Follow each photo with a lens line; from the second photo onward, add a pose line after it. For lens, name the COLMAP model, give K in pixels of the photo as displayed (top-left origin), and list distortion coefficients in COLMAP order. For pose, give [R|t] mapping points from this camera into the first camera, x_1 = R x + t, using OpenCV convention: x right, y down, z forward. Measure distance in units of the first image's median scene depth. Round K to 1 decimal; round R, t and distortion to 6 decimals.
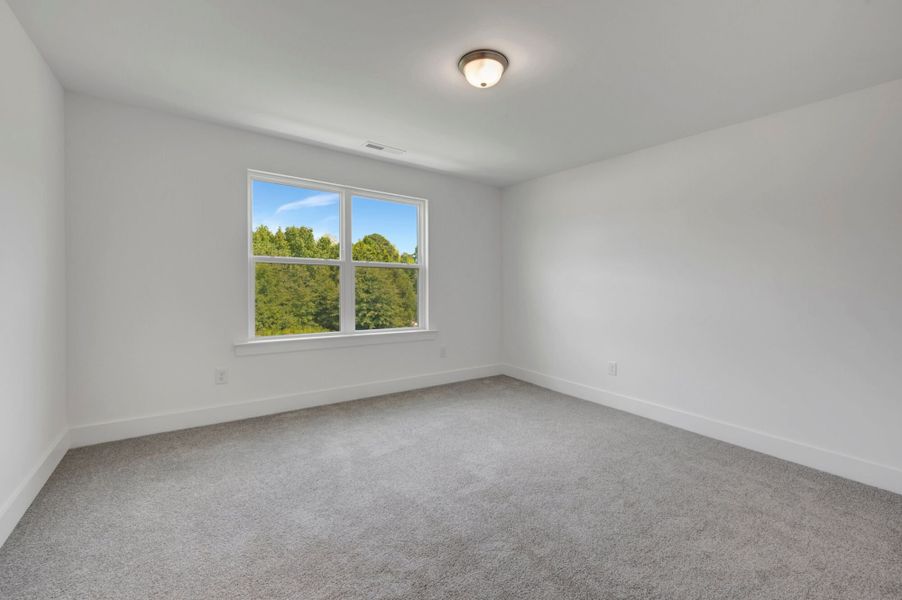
lens RADIAL K [[361.6, 0, 464.8], [0, 361.6, 286.0], [0, 0, 1]] dist [0.000586, 0.000486]
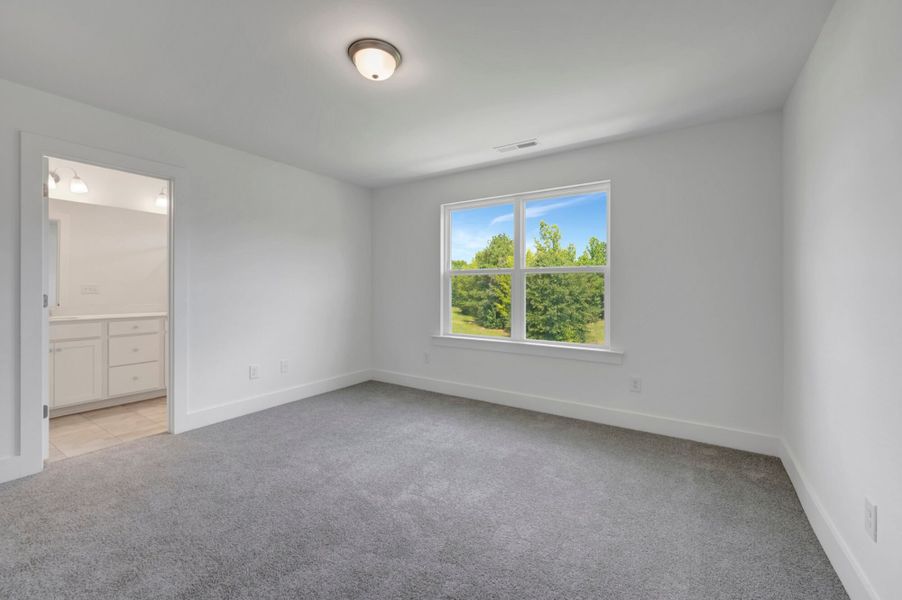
lens RADIAL K [[369.5, 0, 451.0], [0, 369.5, 300.0], [0, 0, 1]] dist [0.000424, 0.000113]
pose [[0.372599, 0.017181, -0.927833, 0.579160], [0.002478, 0.999807, 0.019509, -0.001765], [0.927989, -0.009568, 0.372484, 0.459711]]
